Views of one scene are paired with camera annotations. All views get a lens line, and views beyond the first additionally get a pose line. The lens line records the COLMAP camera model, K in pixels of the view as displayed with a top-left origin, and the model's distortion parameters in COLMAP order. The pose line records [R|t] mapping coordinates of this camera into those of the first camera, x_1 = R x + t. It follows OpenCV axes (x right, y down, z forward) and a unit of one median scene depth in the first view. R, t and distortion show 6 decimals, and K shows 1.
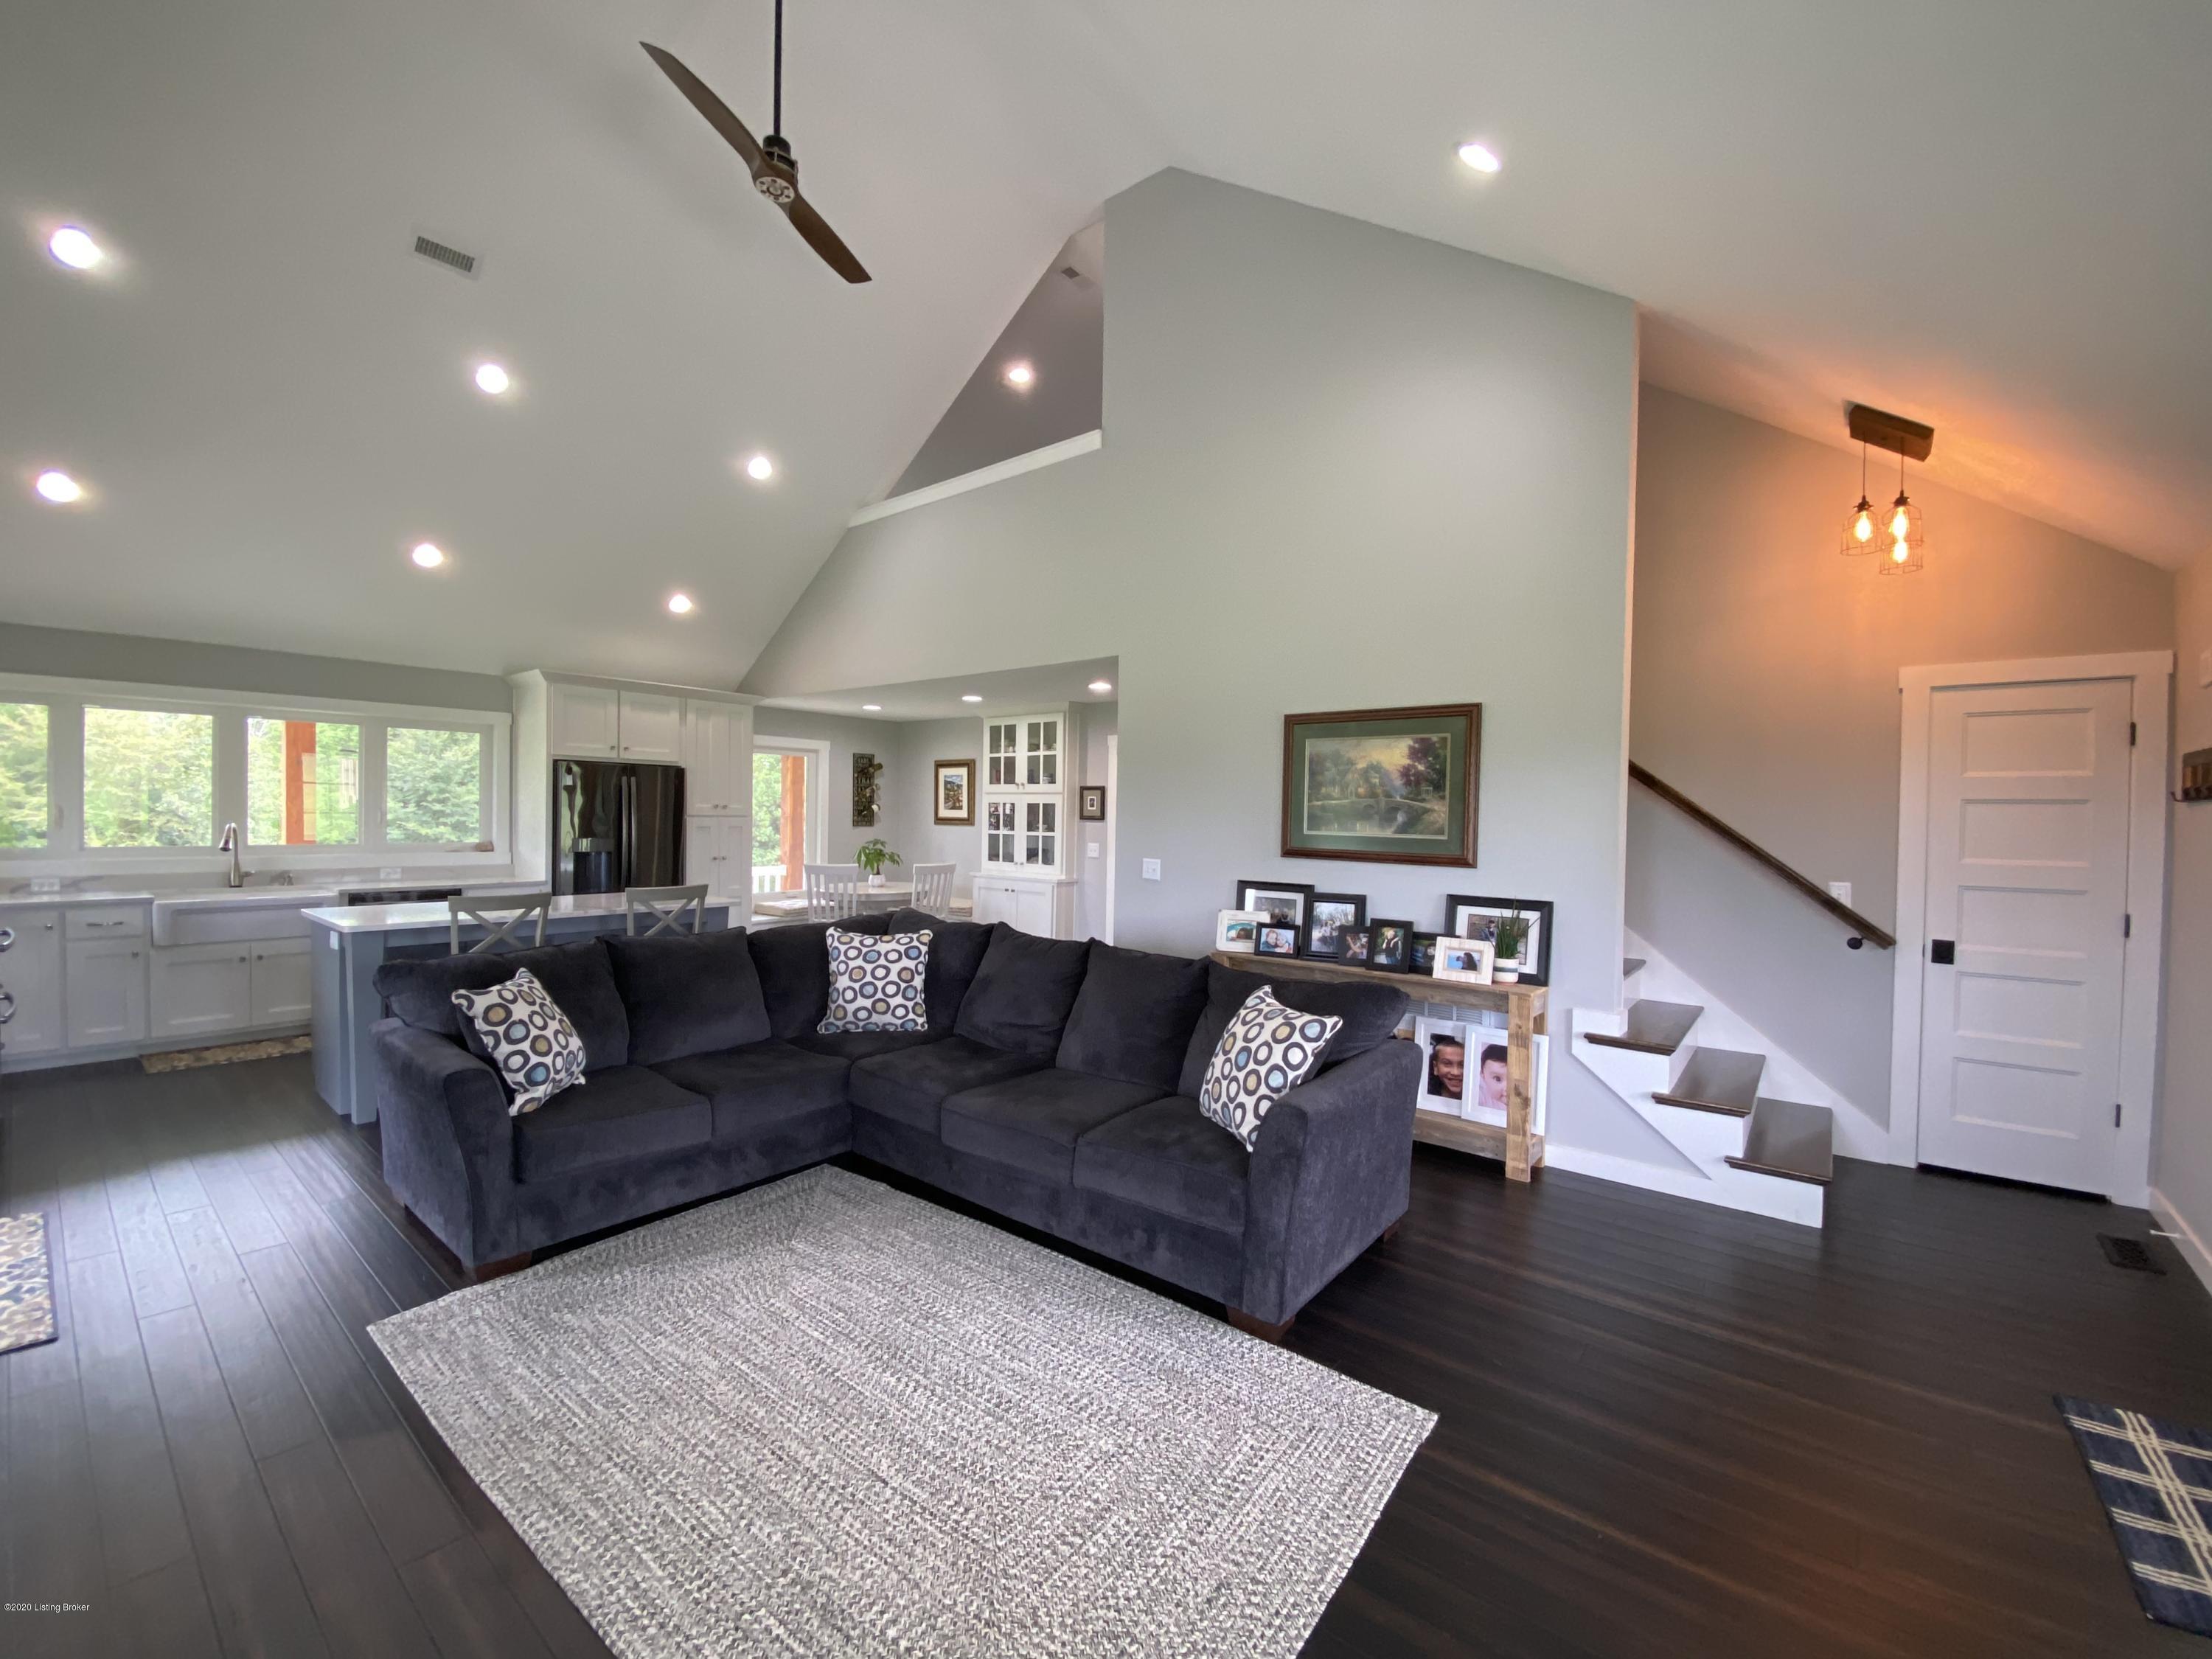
lens RADIAL K [[886.8, 0, 1120.8], [0, 886.8, 831.9], [0, 0, 1]] dist [-0.002049, -0.008811]
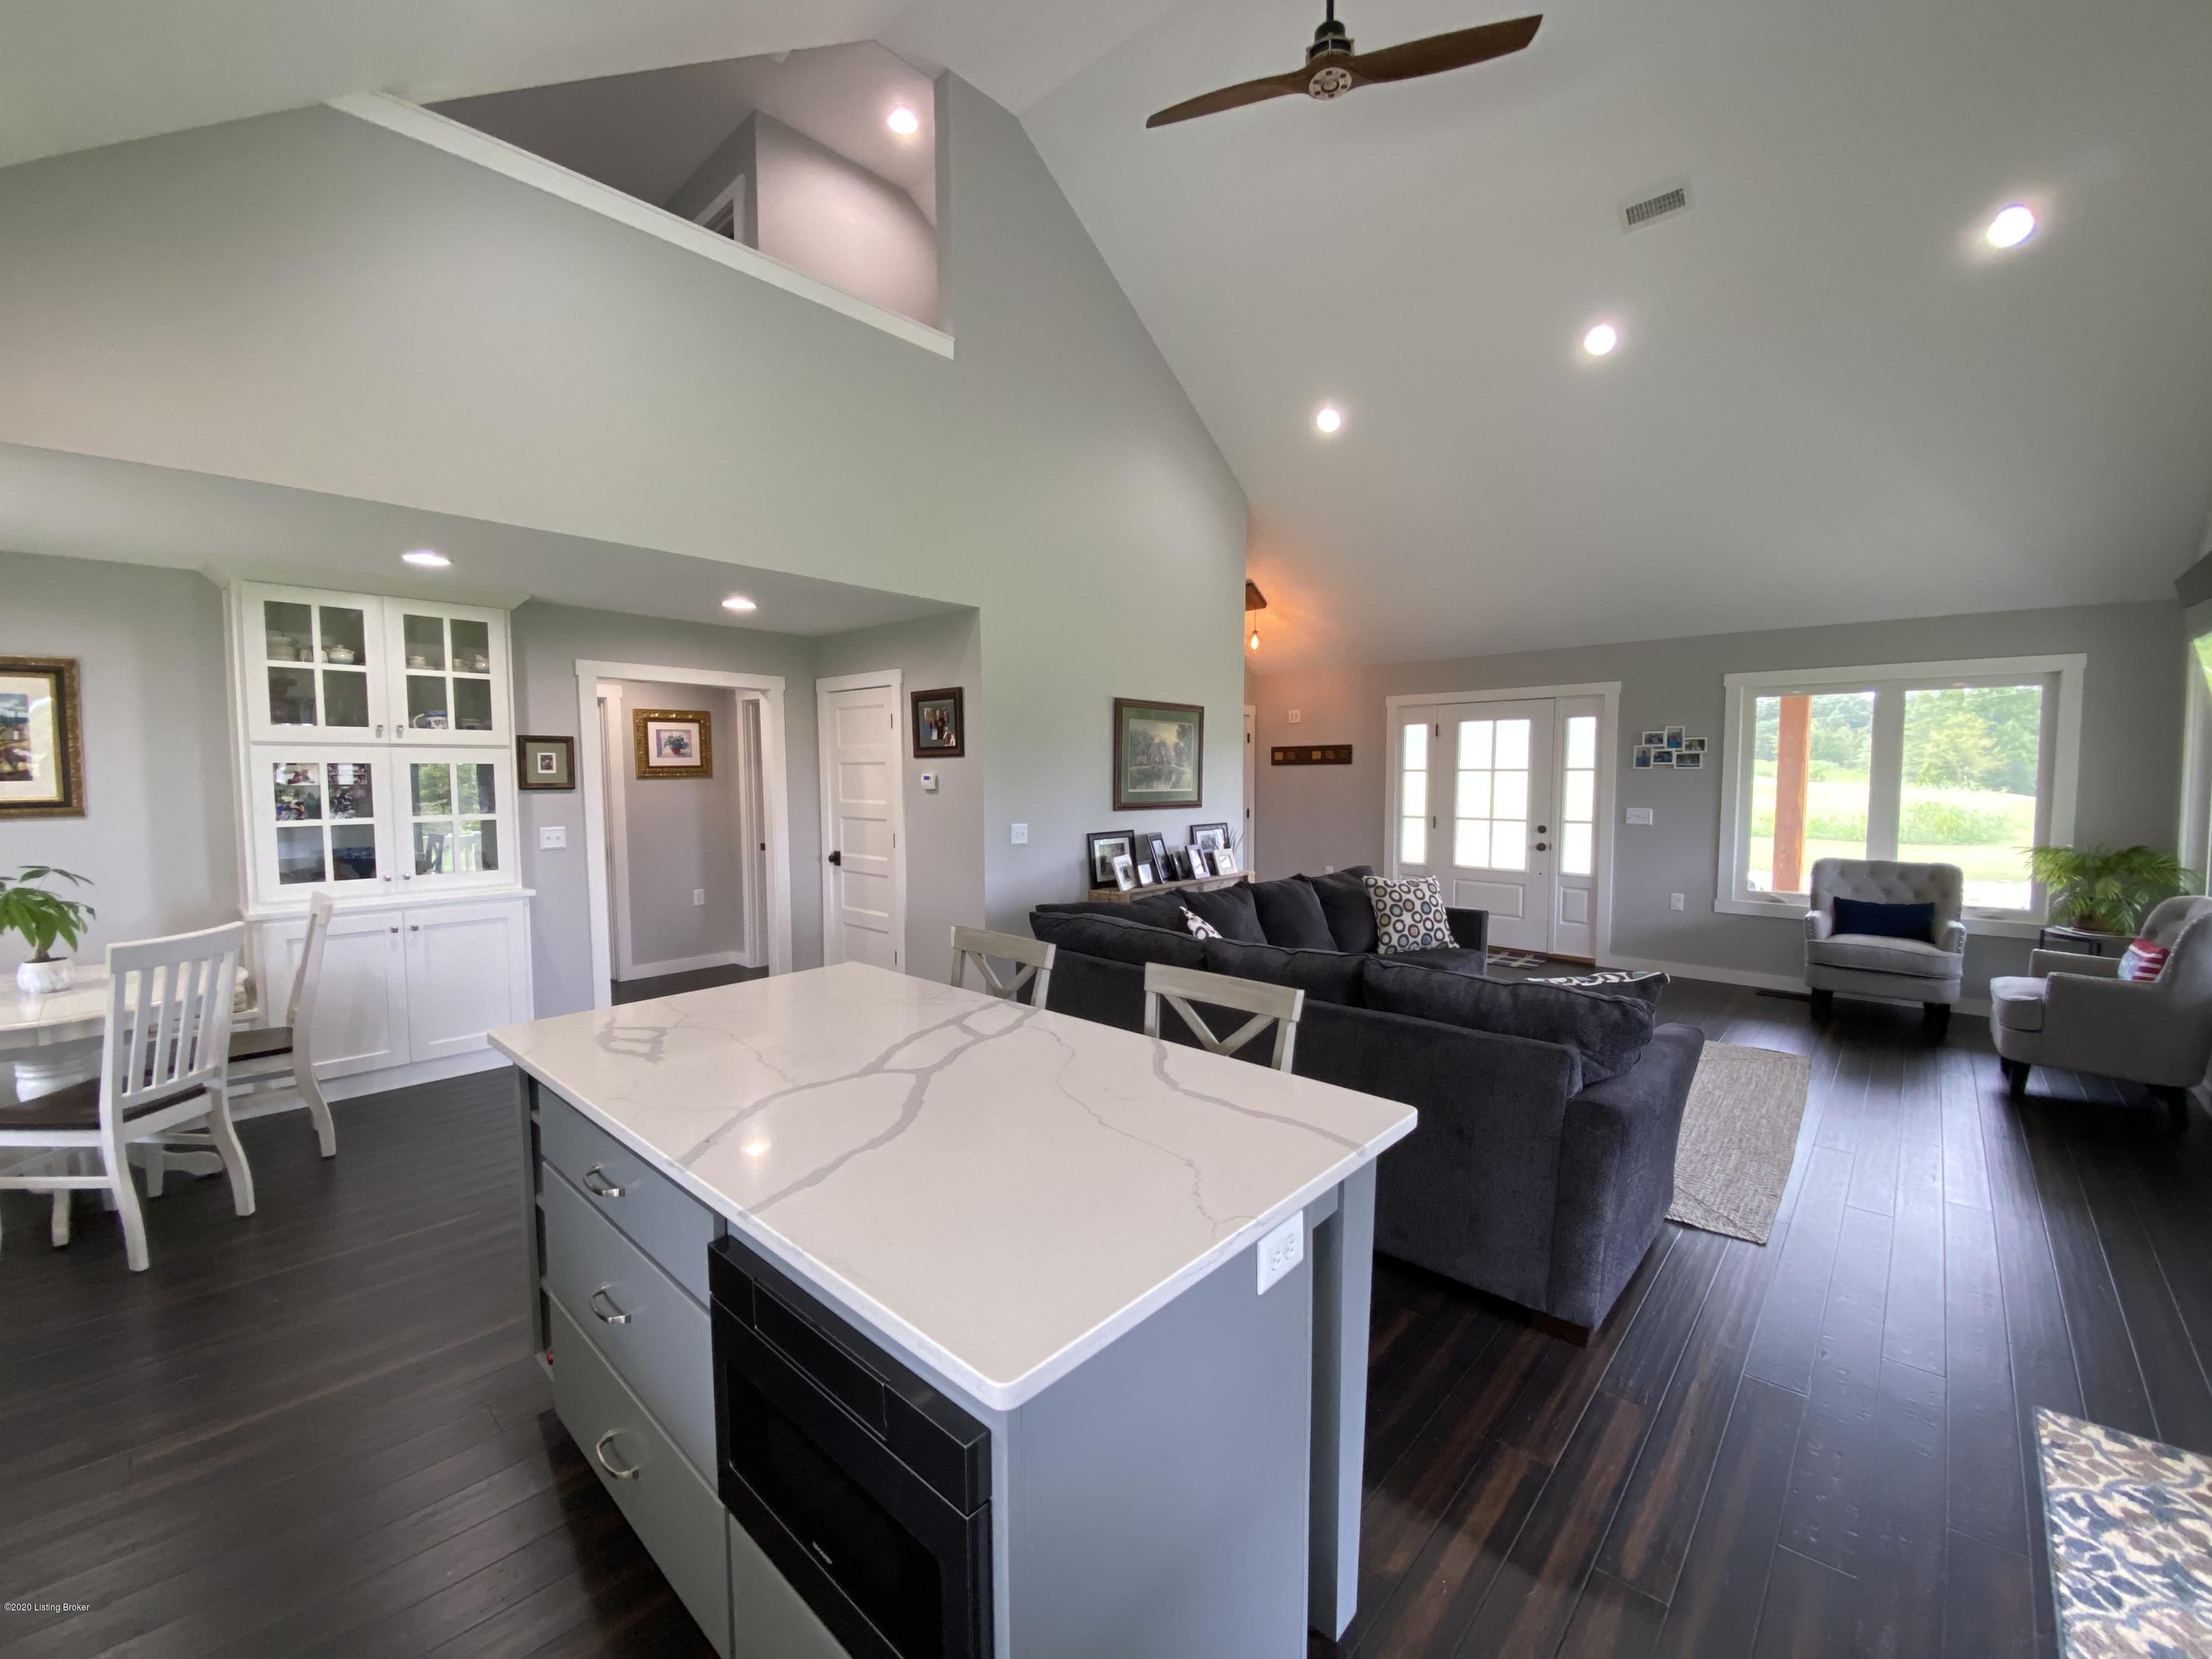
lens RADIAL K [[886.8, 0, 1107.0], [0, 886.8, 825.9], [0, 0, 1]] dist [-0.002049, -0.008811]
pose [[0.051156, -0.076028, 0.995793, -0.638587], [0.021627, 0.996949, 0.075006, -0.026515], [-0.998456, 0.017699, 0.052644, 0.564212]]
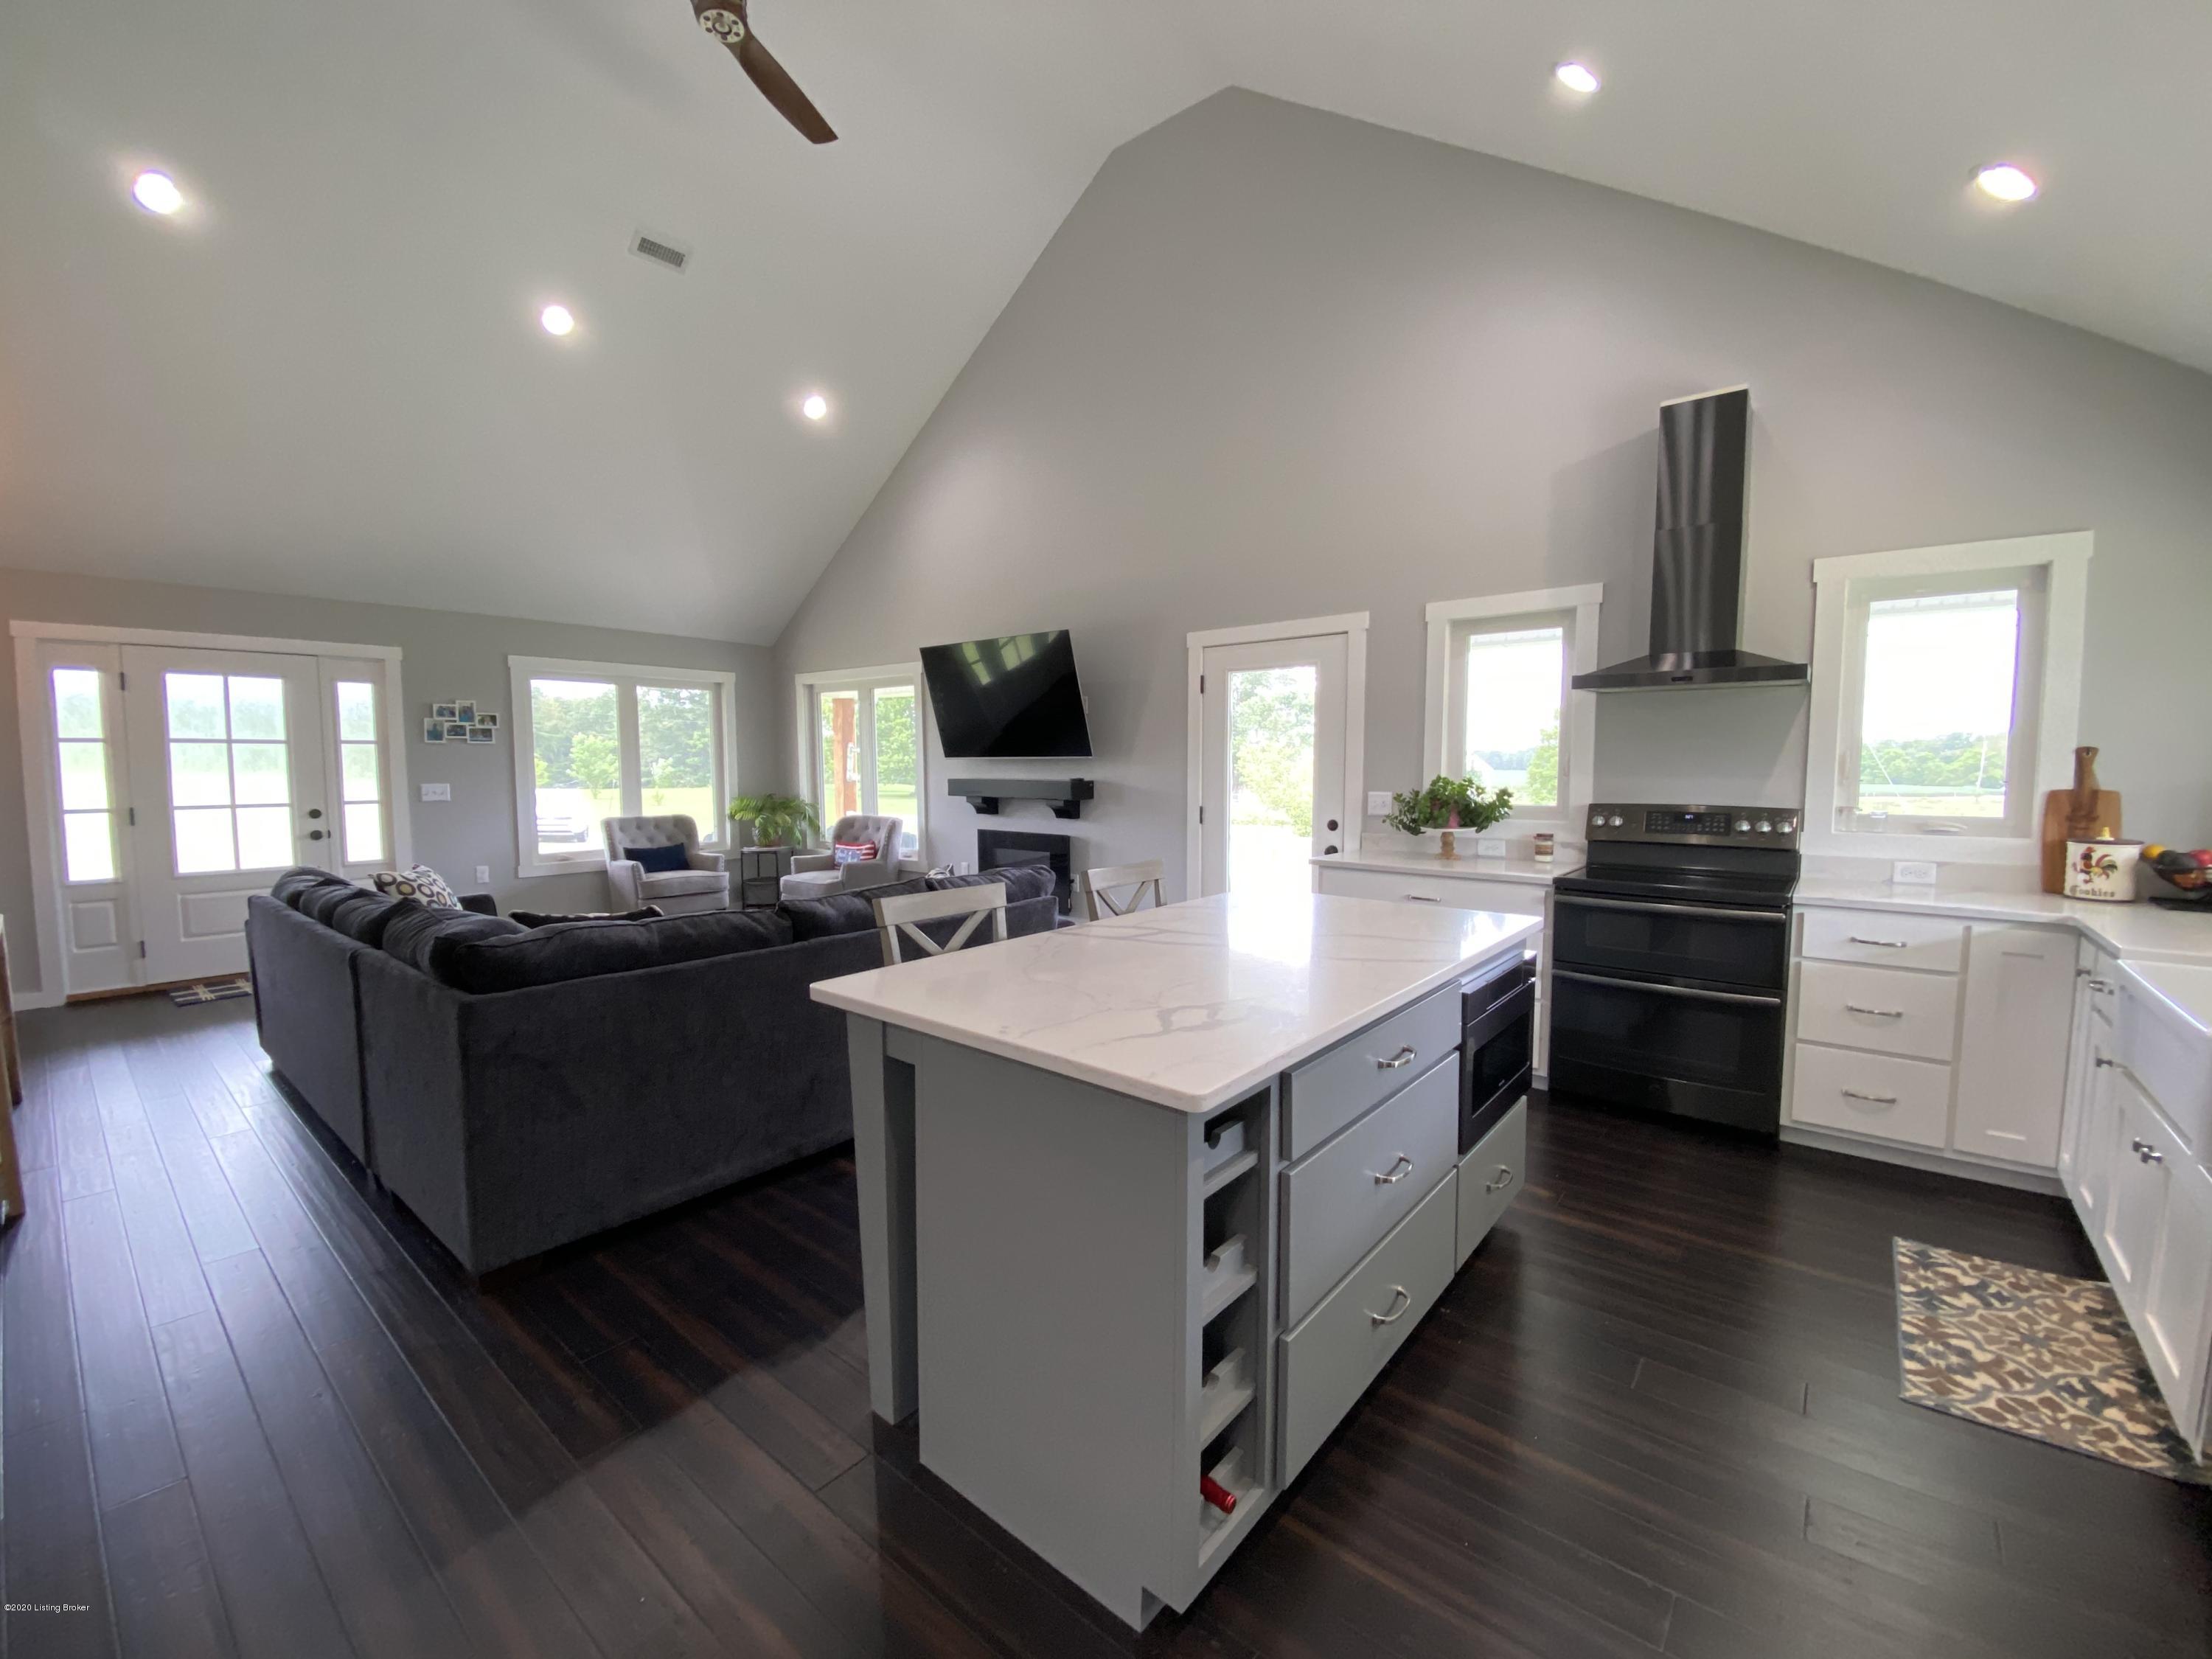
lens RADIAL K [[886.8, 0, 1112.7], [0, 886.8, 838.6], [0, 0, 1]] dist [-0.002049, -0.008811]
pose [[-0.999907, -0.013659, 0.000302, -0.387295], [-0.013553, 0.994474, 0.104109, -0.011276], [-0.001722, 0.104095, -0.994566, 0.914665]]
